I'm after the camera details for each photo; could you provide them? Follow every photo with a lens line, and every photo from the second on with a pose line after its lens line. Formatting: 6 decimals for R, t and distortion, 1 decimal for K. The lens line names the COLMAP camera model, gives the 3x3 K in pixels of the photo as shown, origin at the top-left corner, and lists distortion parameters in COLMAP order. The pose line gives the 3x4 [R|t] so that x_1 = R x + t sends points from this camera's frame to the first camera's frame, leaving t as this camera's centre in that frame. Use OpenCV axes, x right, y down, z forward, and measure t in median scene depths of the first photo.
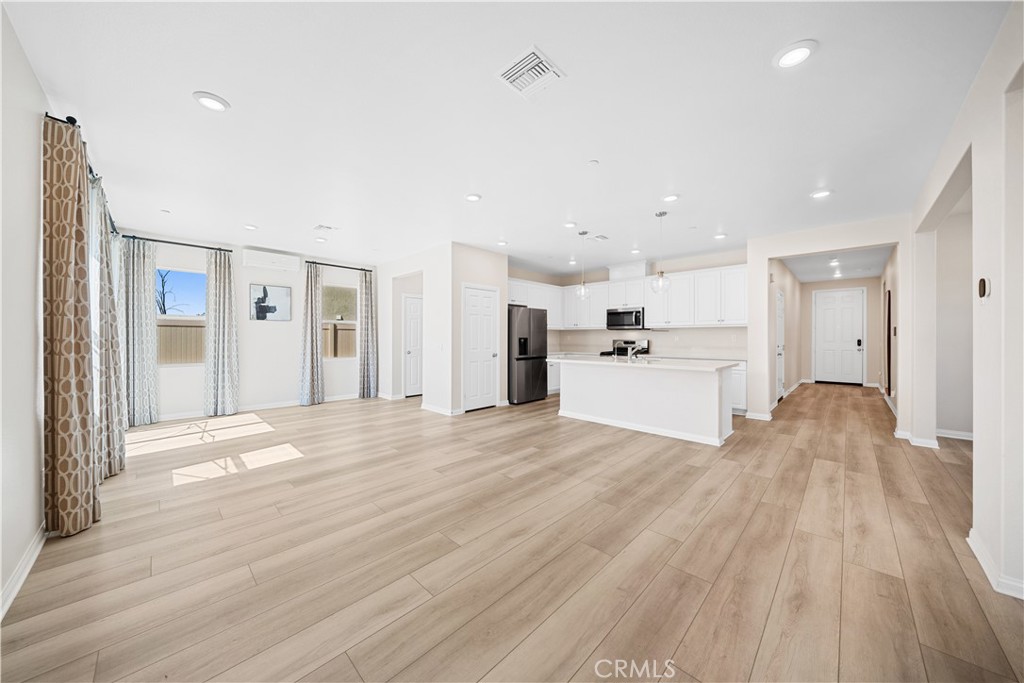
lens RADIAL K [[353.4, 0, 512.0], [0, 353.4, 341.5], [0, 0, 1]] dist [-0.008310, -0.000055]
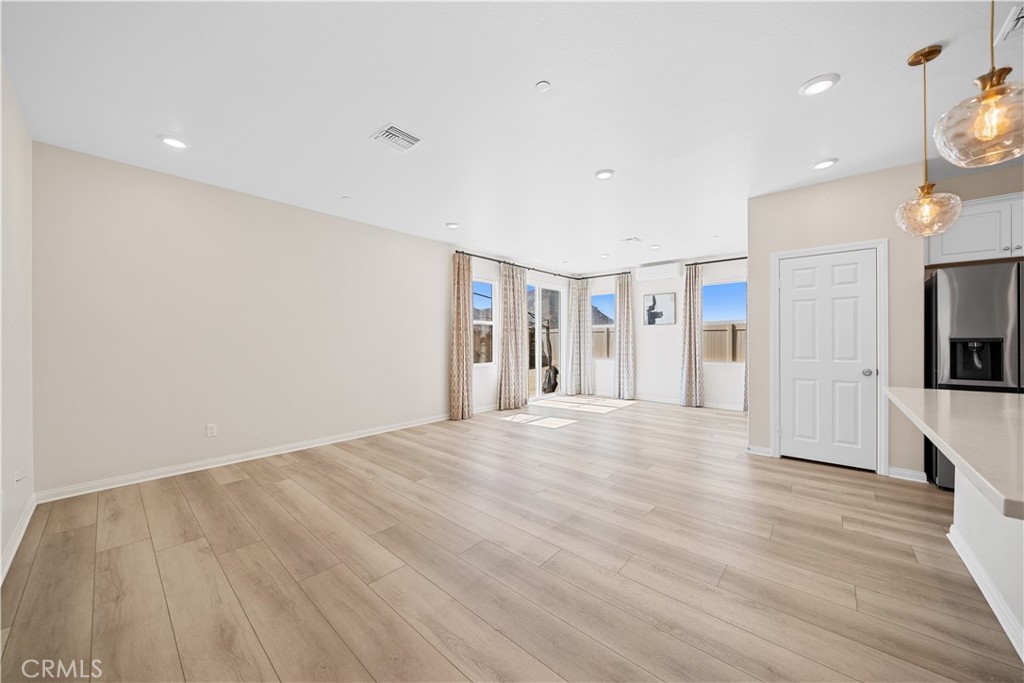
lens RADIAL K [[365.3, 0, 500.6], [0, 365.3, 342.4], [0, 0, 1]] dist [-0.009465, 0.000003]
pose [[0.022257, 0.004454, -0.999742, 0.531023], [-0.008562, 0.999954, 0.004265, -0.003237], [0.999716, 0.008465, 0.022294, 0.507926]]
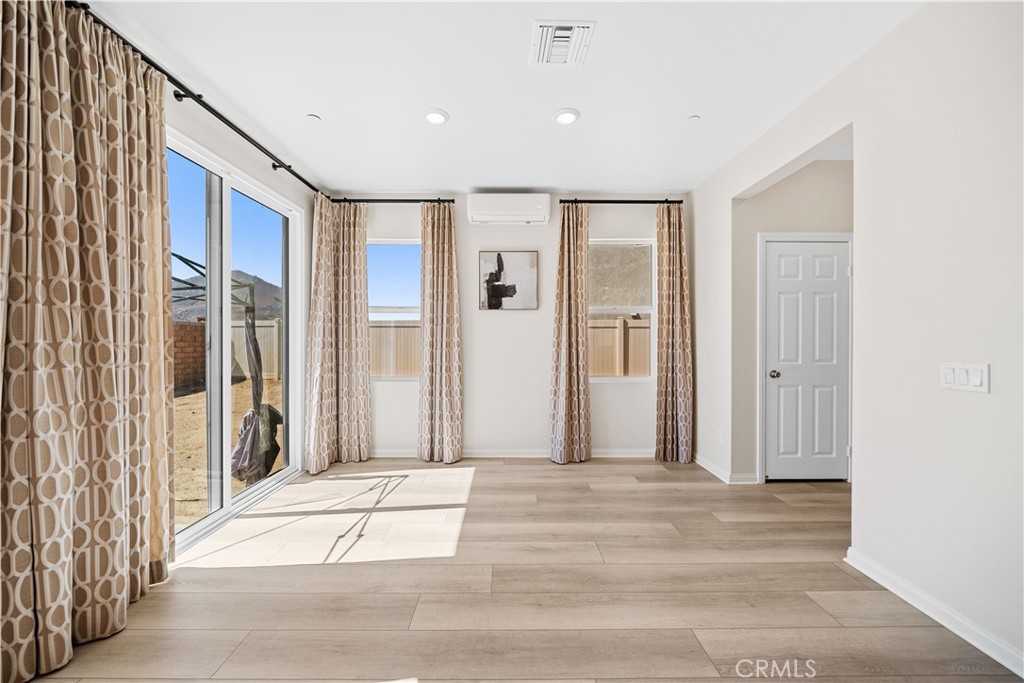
lens RADIAL K [[375.4, 0, 507.3], [0, 375.4, 338.4], [0, 0, 1]] dist [-0.000261, -0.000110]
pose [[0.698434, -0.002976, -0.715668, -0.255519], [-0.006233, 0.999928, -0.010241, -0.005320], [0.715647, 0.011613, 0.698366, 0.611623]]
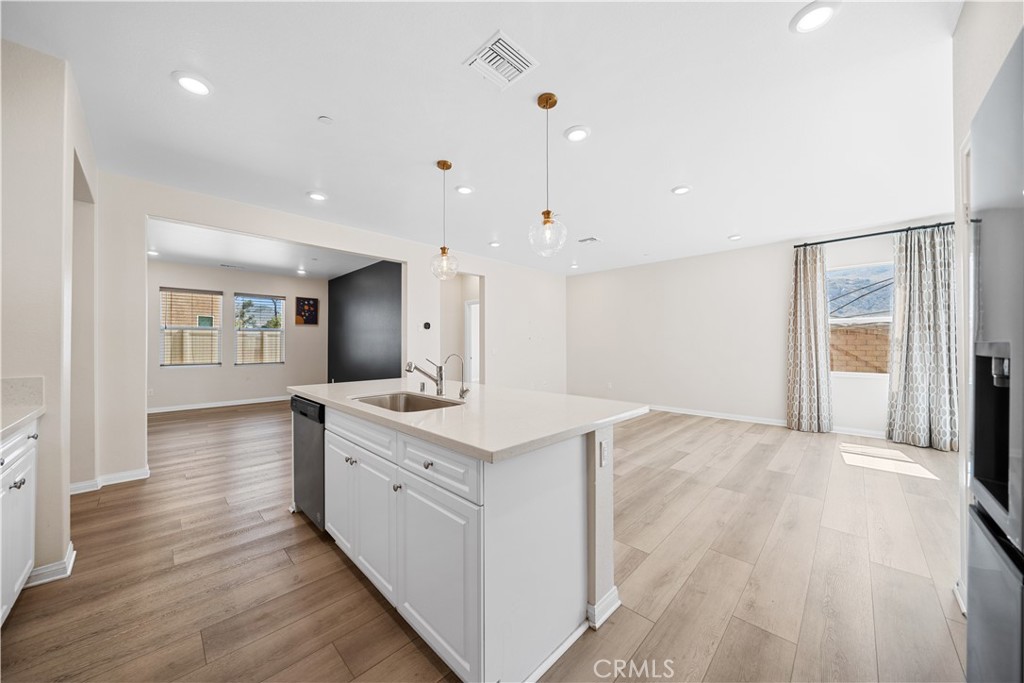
lens RADIAL K [[353.4, 0, 512.0], [0, 353.4, 341.5], [0, 0, 1]] dist [-0.008310, -0.000055]
pose [[-0.999993, 0.002299, 0.002833, 0.228538], [0.002329, 0.999941, 0.010578, -0.019282], [-0.002809, 0.010585, -0.999940, 1.333774]]
